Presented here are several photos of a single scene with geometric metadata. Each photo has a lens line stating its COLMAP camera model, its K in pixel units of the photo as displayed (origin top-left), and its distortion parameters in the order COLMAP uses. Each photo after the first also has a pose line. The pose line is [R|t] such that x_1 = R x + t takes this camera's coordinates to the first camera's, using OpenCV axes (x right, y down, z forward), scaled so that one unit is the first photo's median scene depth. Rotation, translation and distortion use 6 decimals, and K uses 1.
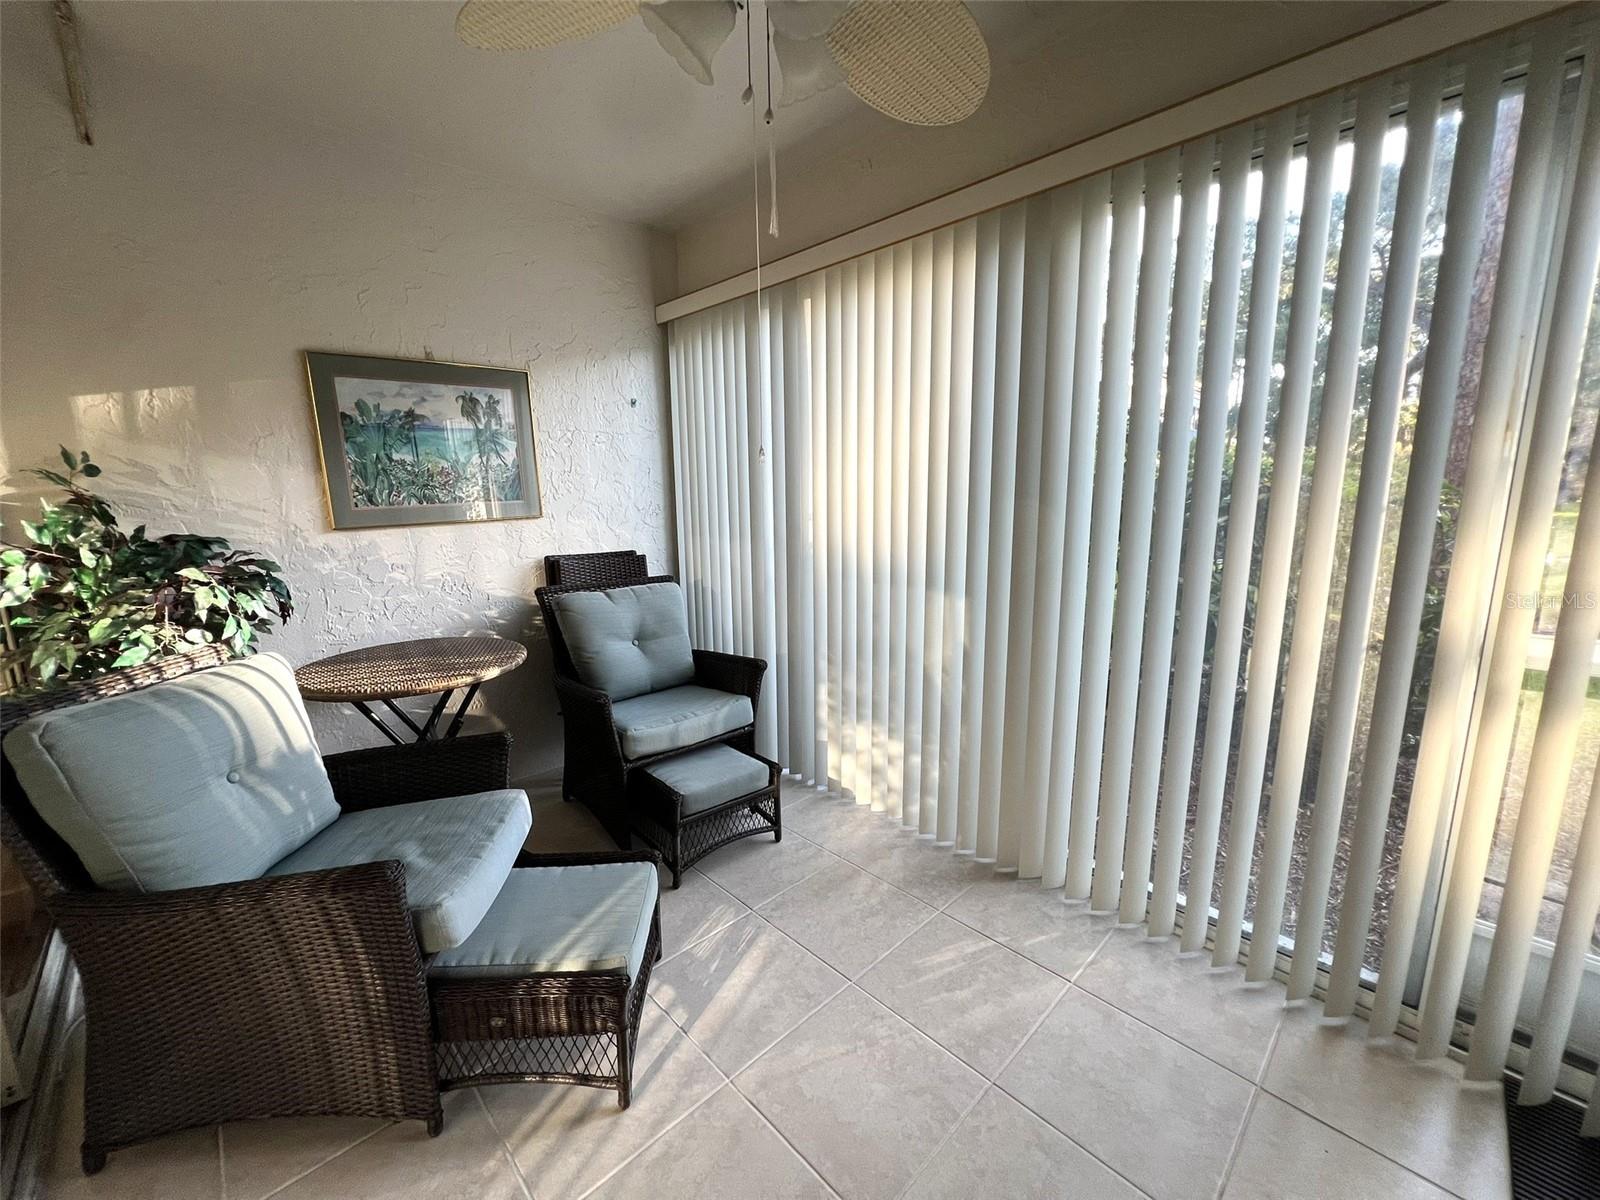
lens RADIAL K [[639.4, 0, 800.0], [0, 639.4, 600.0], [0, 0, 1]] dist [-0.000263, 0.000023]
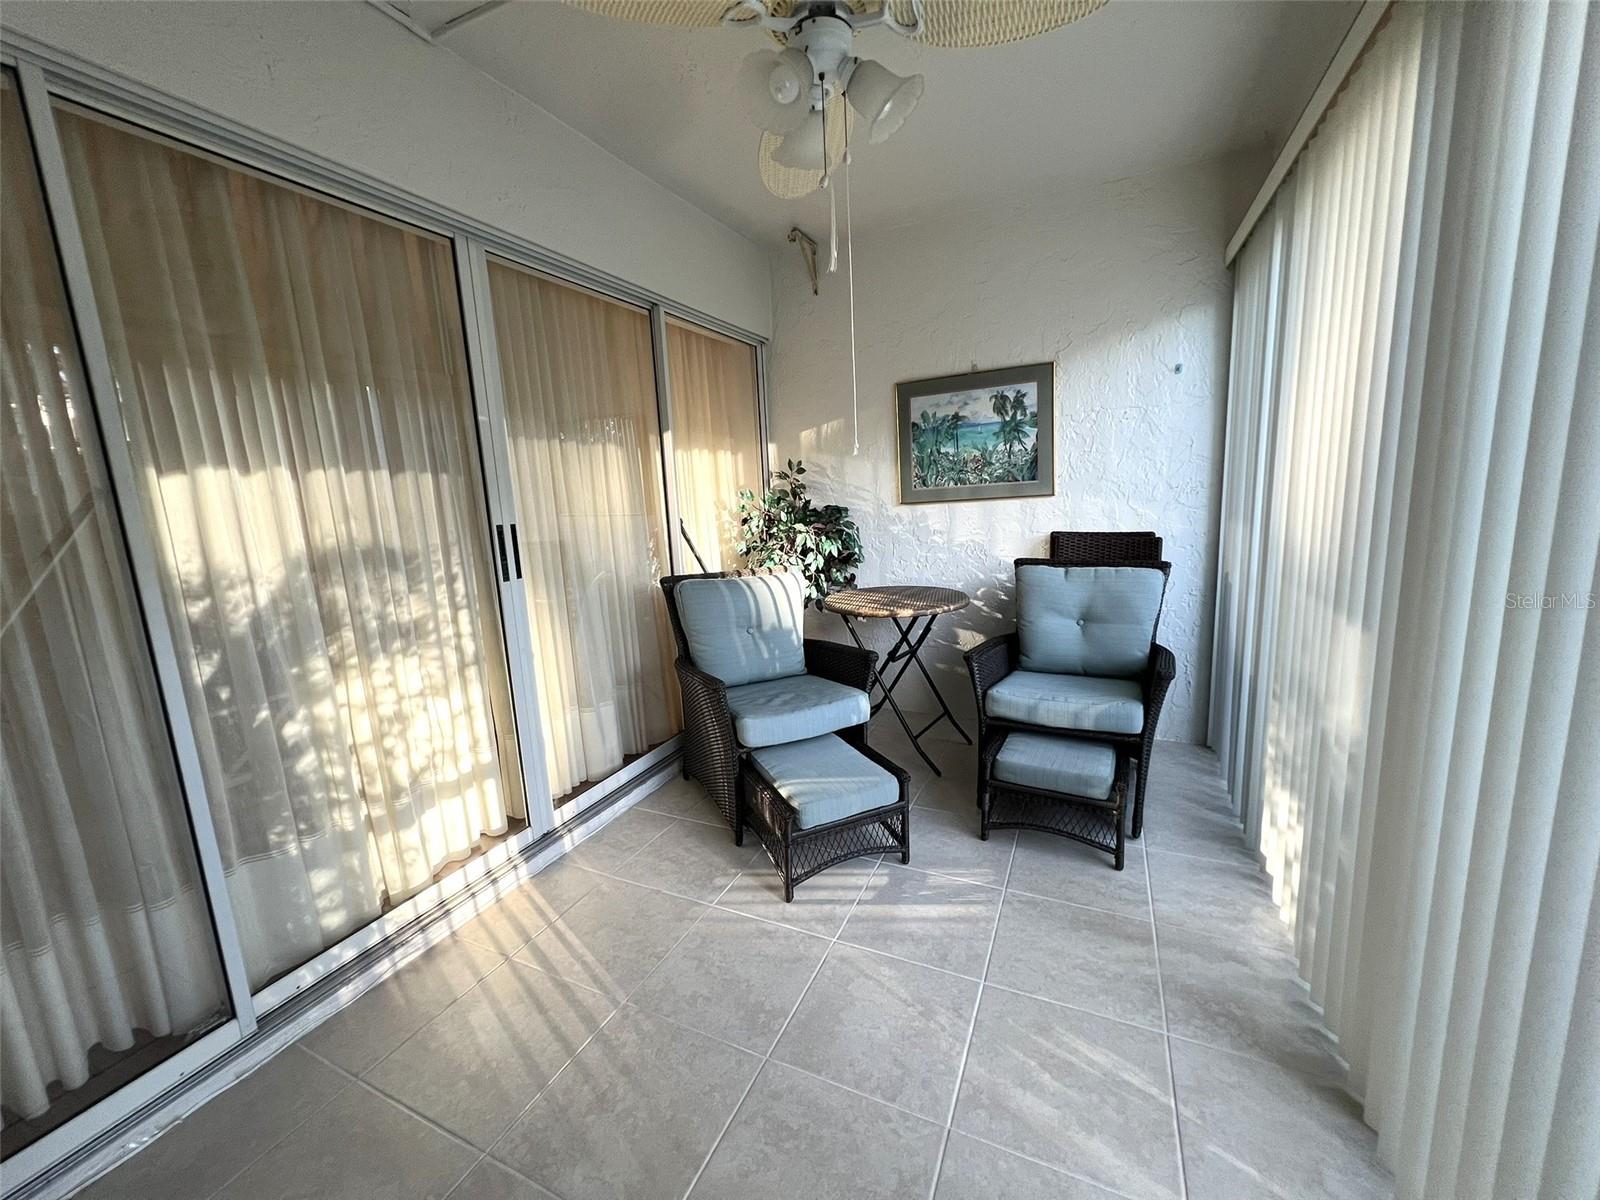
lens RADIAL K [[639.4, 0, 800.0], [0, 639.4, 600.0], [0, 0, 1]] dist [-0.000263, 0.000023]
pose [[0.358225, 0.155470, -0.920600, 0.572315], [-0.119592, 0.985556, 0.119904, -0.040219], [0.925944, 0.067143, 0.371644, 0.251980]]
